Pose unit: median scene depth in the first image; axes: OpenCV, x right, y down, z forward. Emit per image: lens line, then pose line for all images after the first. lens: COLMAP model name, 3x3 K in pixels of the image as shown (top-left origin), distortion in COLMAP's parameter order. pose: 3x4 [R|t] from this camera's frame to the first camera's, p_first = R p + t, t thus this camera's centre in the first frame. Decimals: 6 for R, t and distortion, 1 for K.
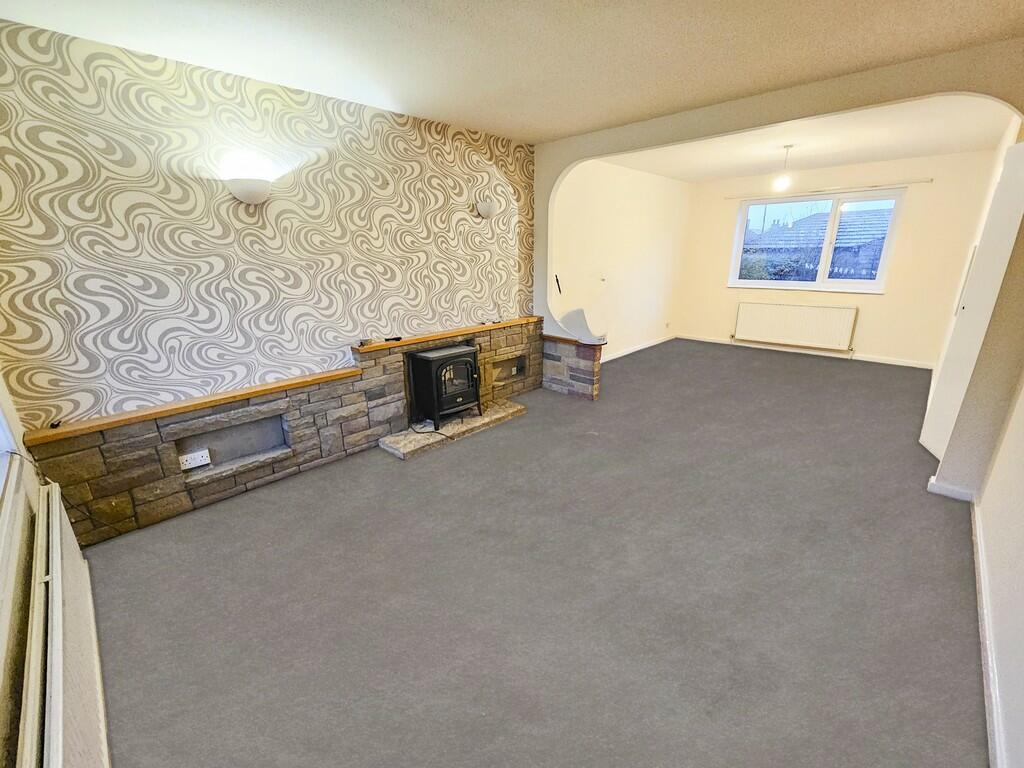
lens RADIAL K [[422.7, 0, 497.2], [0, 422.7, 386.1], [0, 0, 1]] dist [0.000472, 0.000021]
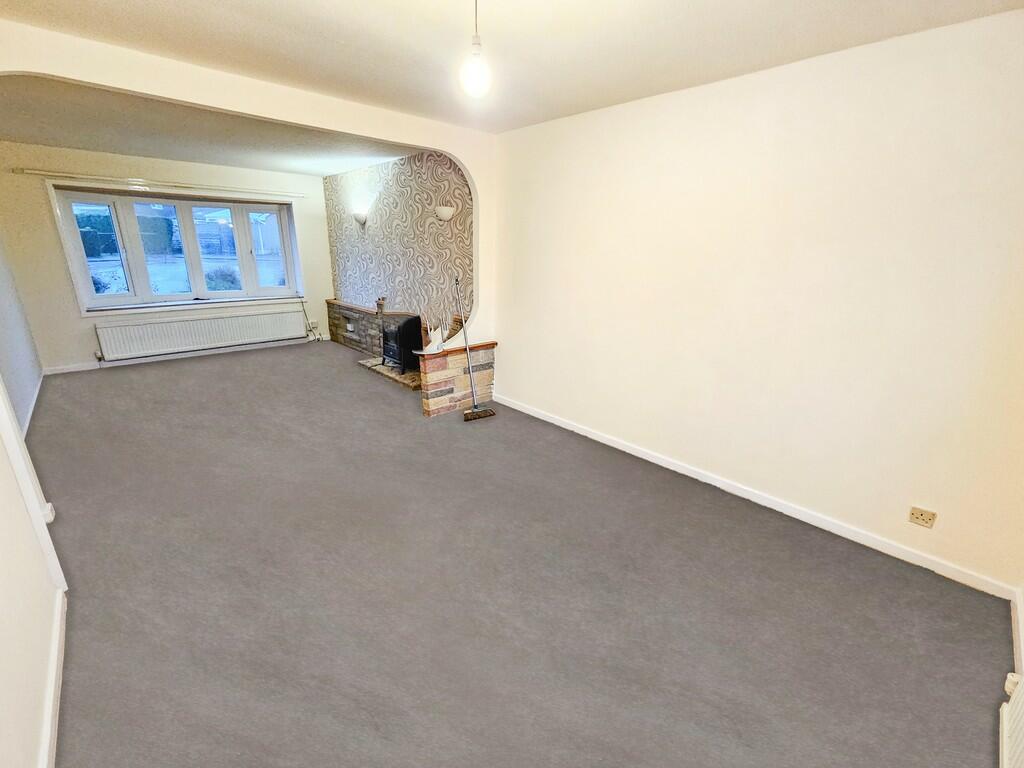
lens RADIAL K [[422.7, 0, 497.2], [0, 422.7, 386.1], [0, 0, 1]] dist [0.000472, 0.000021]
pose [[-0.018319, 0.323998, -0.945880, 1.322117], [-0.325941, 0.892423, 0.311999, -0.440588], [0.945213, 0.314016, 0.089256, 1.289779]]
